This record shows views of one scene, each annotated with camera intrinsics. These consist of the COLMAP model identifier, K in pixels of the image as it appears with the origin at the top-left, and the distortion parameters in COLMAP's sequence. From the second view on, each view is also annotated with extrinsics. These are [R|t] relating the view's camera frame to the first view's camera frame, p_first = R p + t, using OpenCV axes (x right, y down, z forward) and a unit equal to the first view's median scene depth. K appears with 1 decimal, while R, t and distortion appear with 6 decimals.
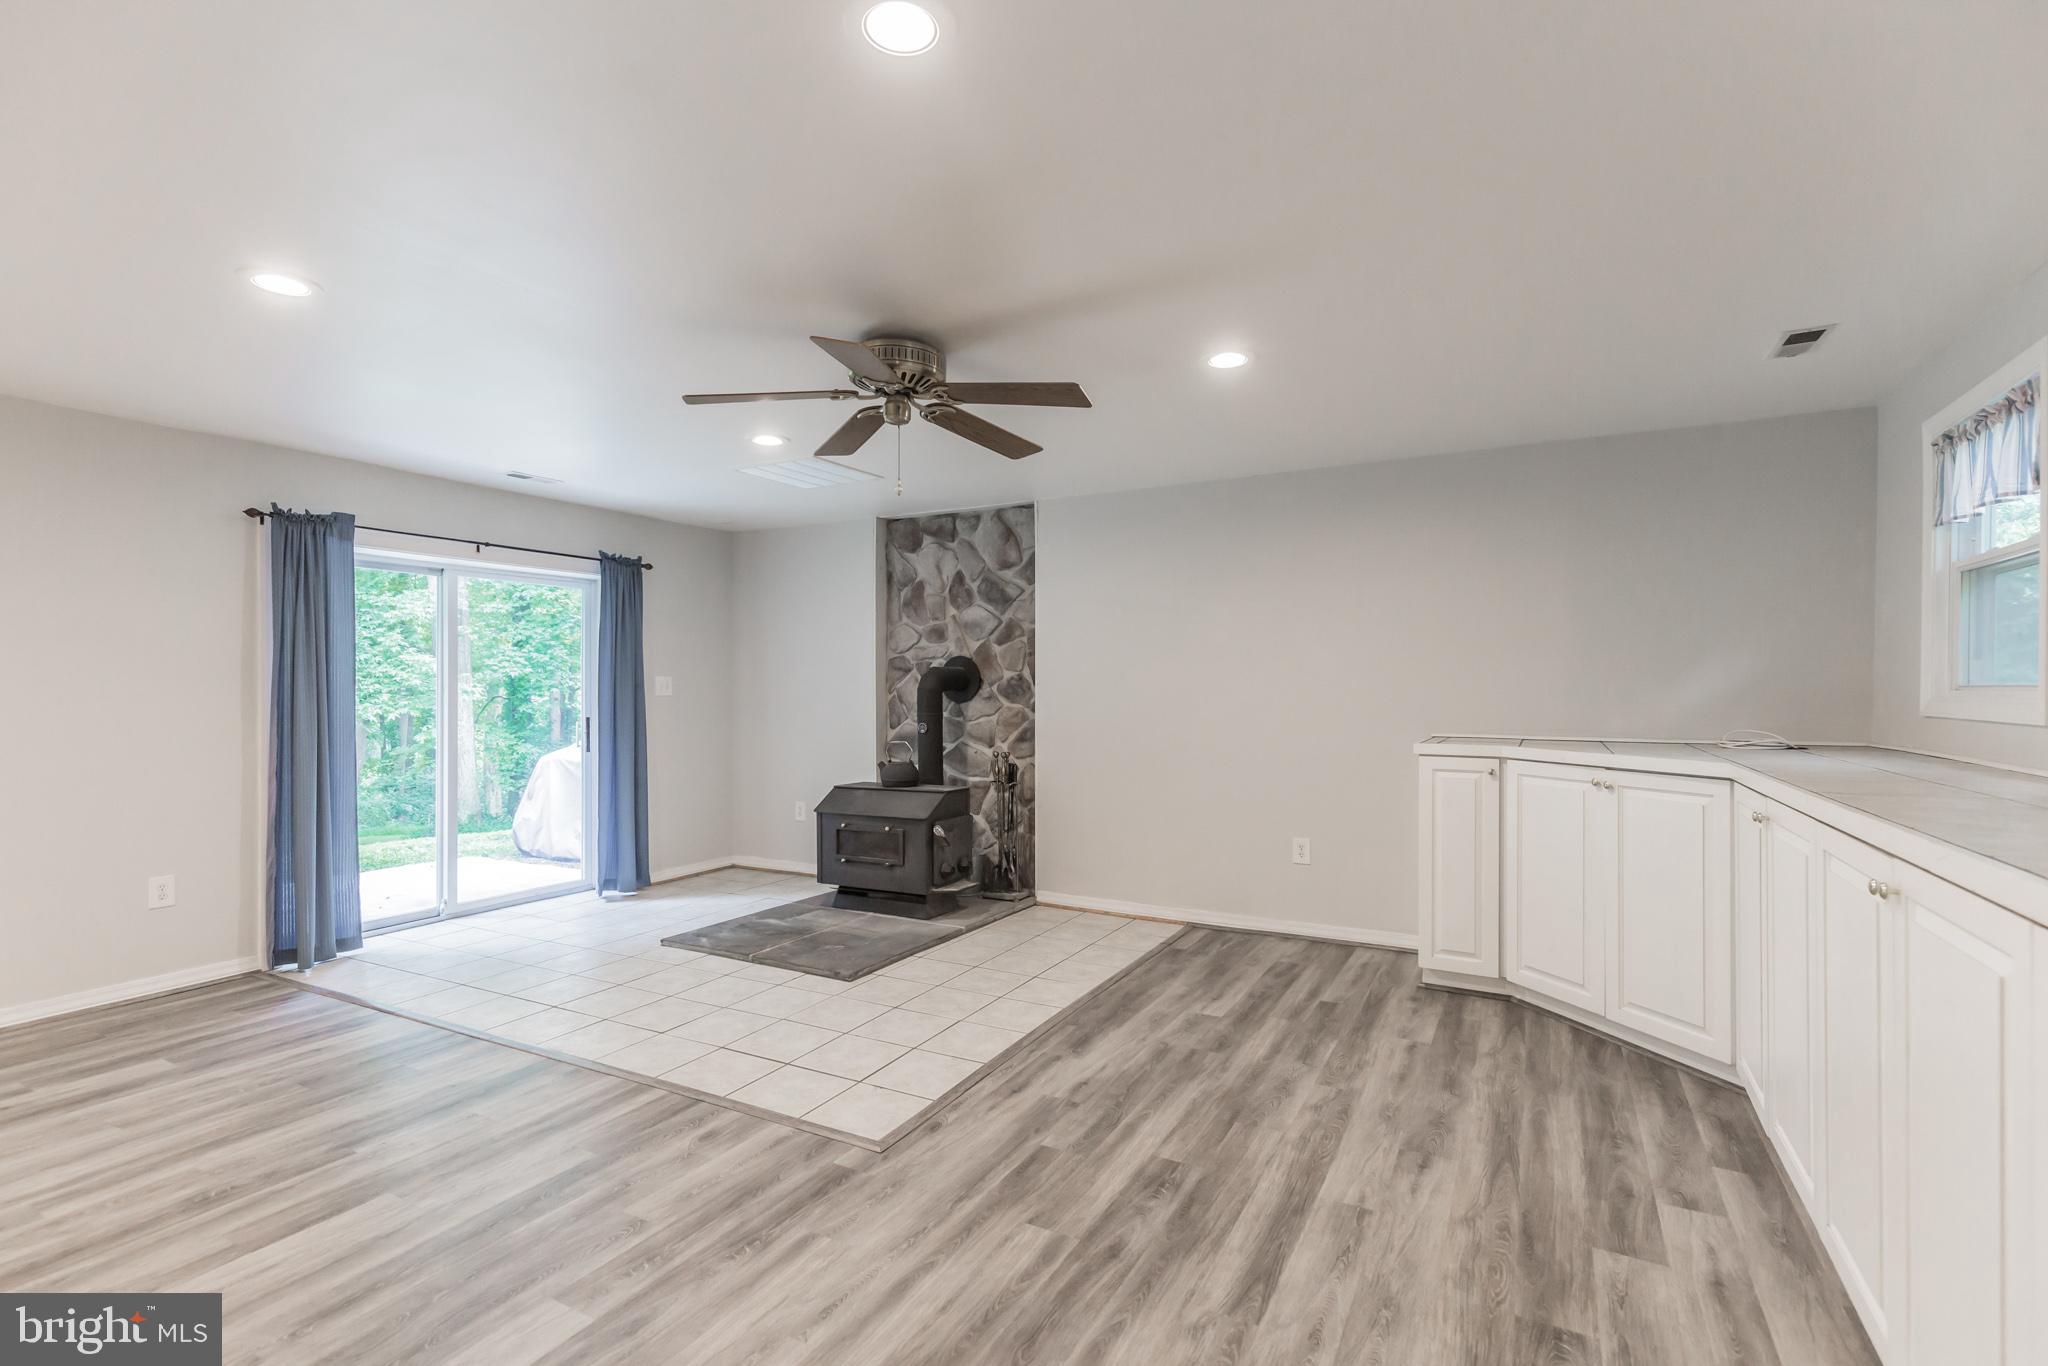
lens RADIAL K [[934.8, 0, 1022.7], [0, 934.8, 693.7], [0, 0, 1]] dist [0.008368, -0.000272]
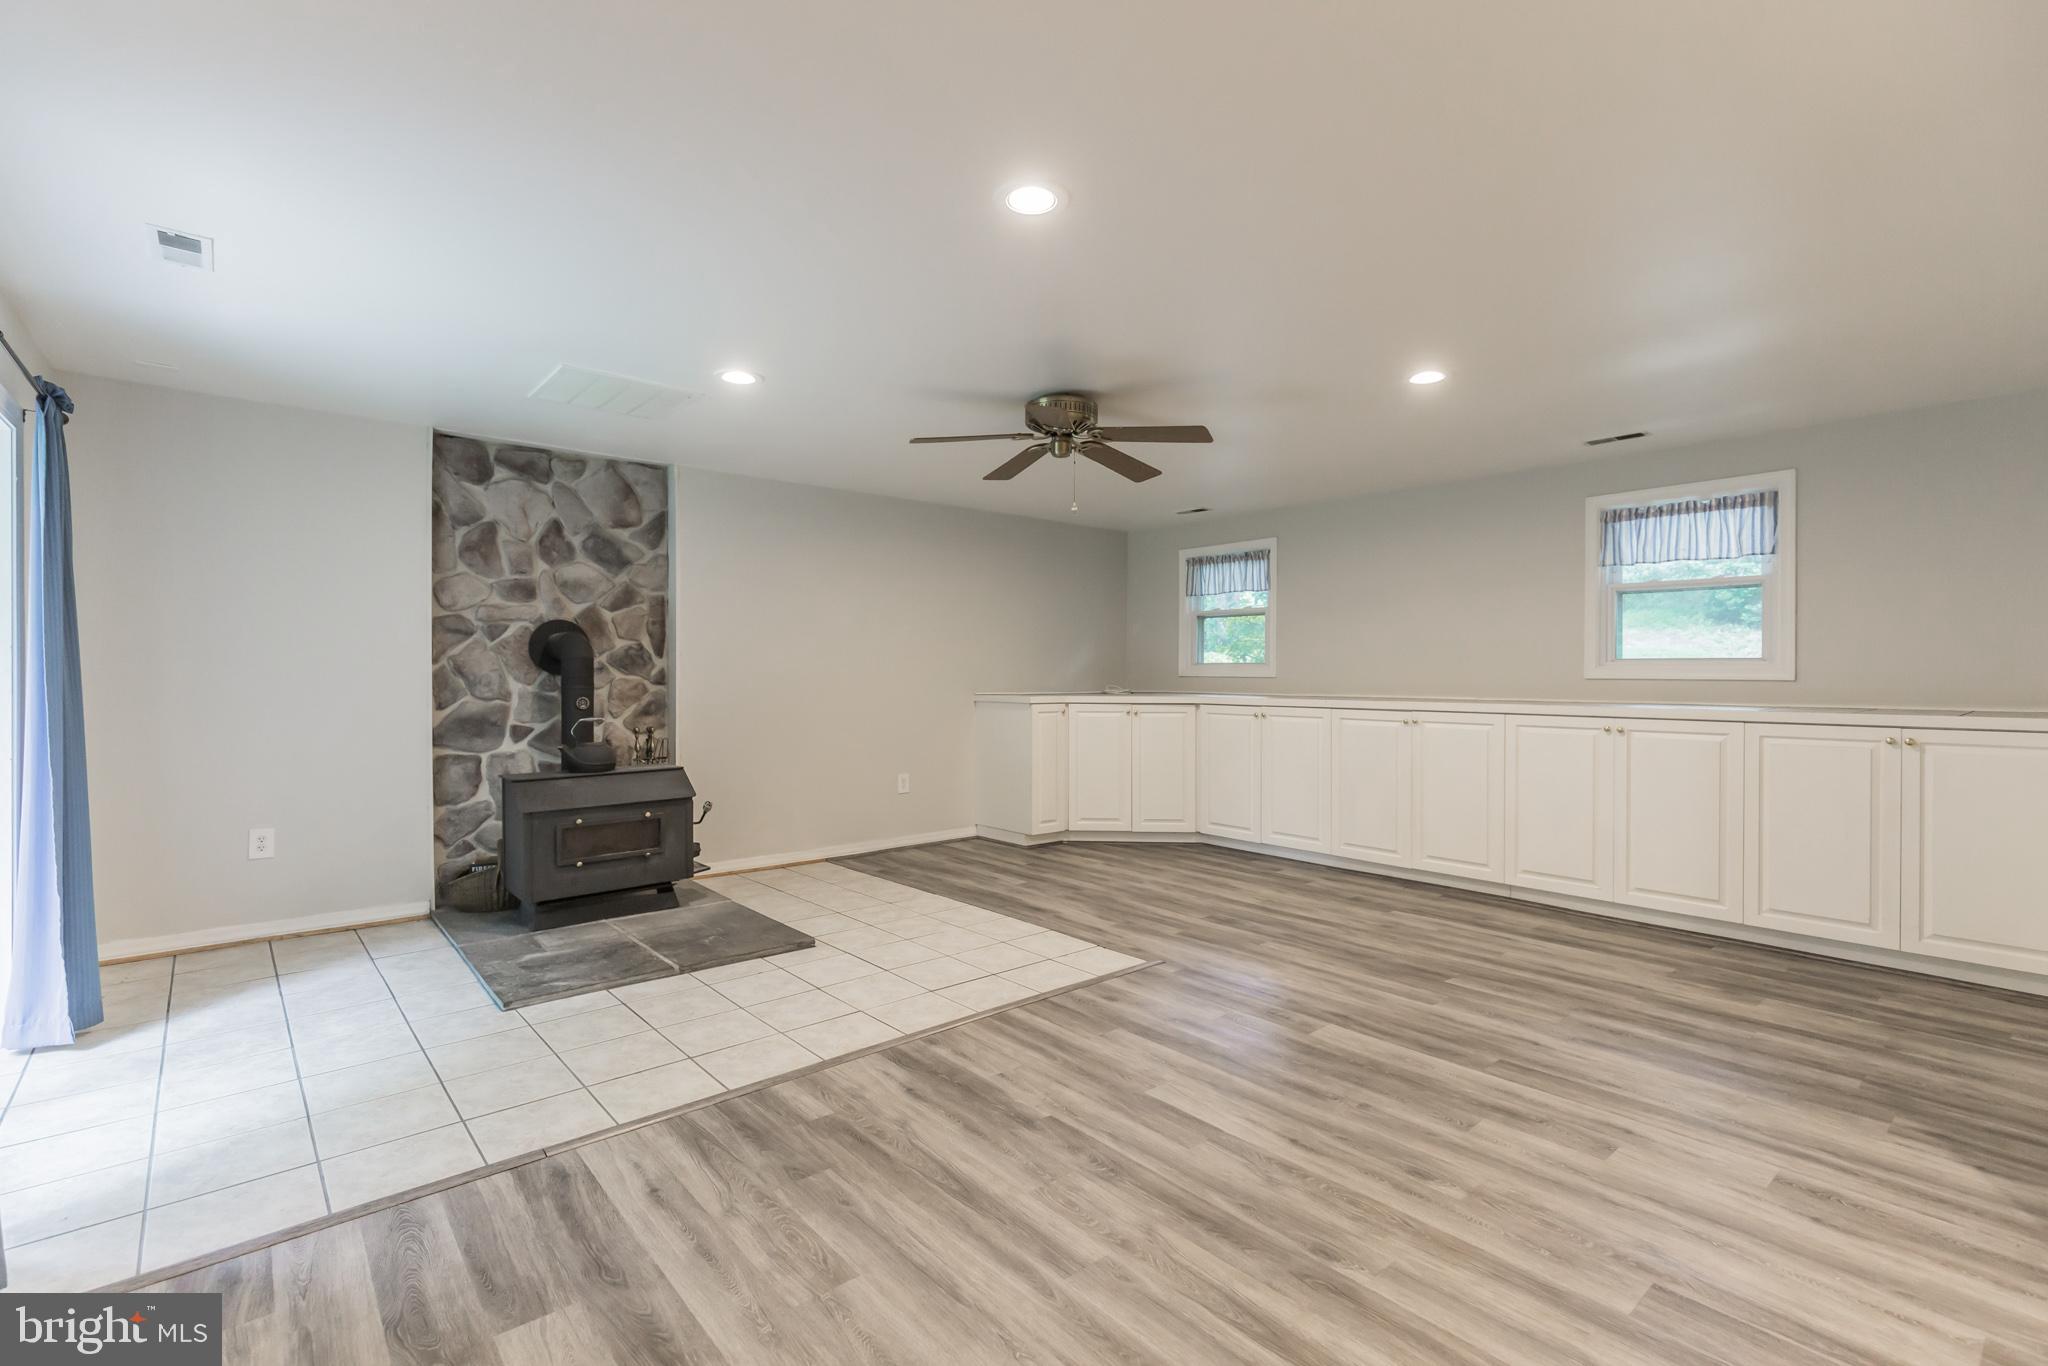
lens RADIAL K [[934.8, 0, 1022.7], [0, 934.8, 693.7], [0, 0, 1]] dist [0.008368, -0.000272]
pose [[0.347384, -0.017185, 0.937566, -0.749124], [0.003297, 0.999848, 0.017105, 0.014289], [-0.937717, -0.002851, 0.347388, 0.317058]]
